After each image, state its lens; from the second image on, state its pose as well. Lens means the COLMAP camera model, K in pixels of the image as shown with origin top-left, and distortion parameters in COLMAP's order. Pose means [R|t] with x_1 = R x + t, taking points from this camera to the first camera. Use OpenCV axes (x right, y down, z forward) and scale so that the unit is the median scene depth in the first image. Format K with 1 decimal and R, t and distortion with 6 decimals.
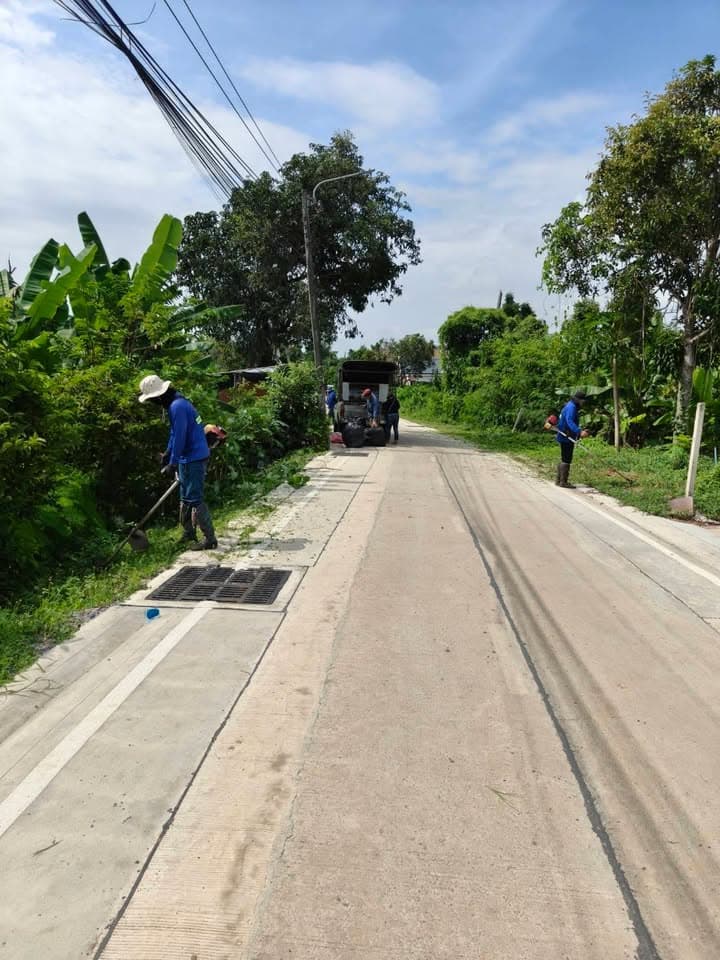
lens RADIAL K [[631.4, 0, 358.4], [0, 631.4, 492.8], [0, 0, 1]] dist [-0.021081, -0.000540]
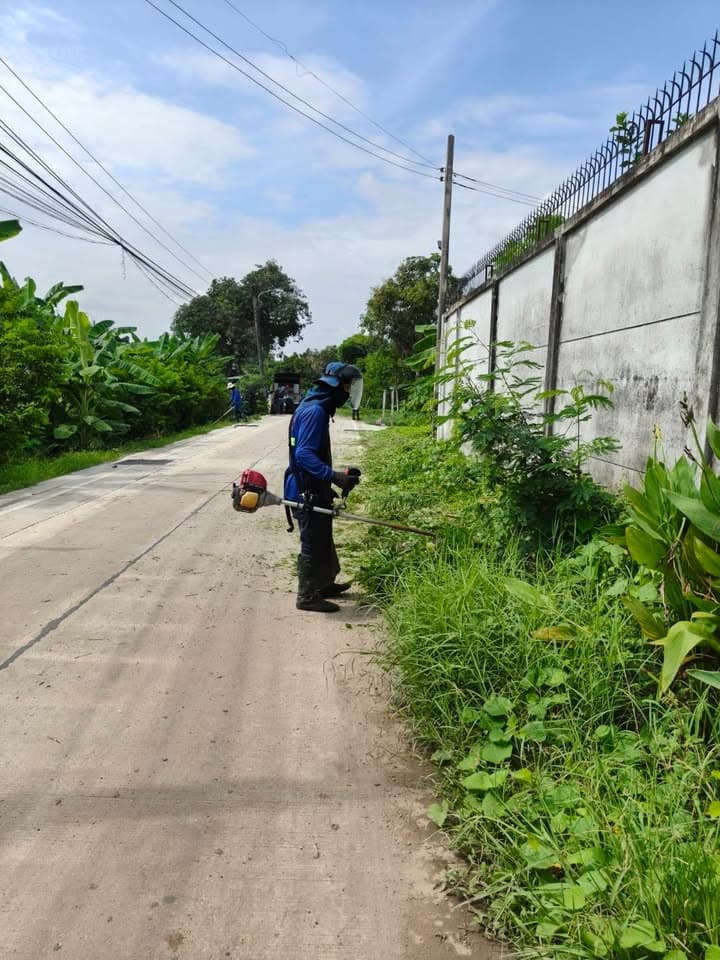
lens RADIAL K [[631.4, 0, 358.4], [0, 631.4, 492.8], [0, 0, 1]] dist [-0.021081, -0.000540]
pose [[0.995502, -0.024216, 0.091596, 0.047559], [0.024149, 0.999707, 0.001837, 0.170547], [-0.091614, 0.000383, 0.995795, -0.997555]]
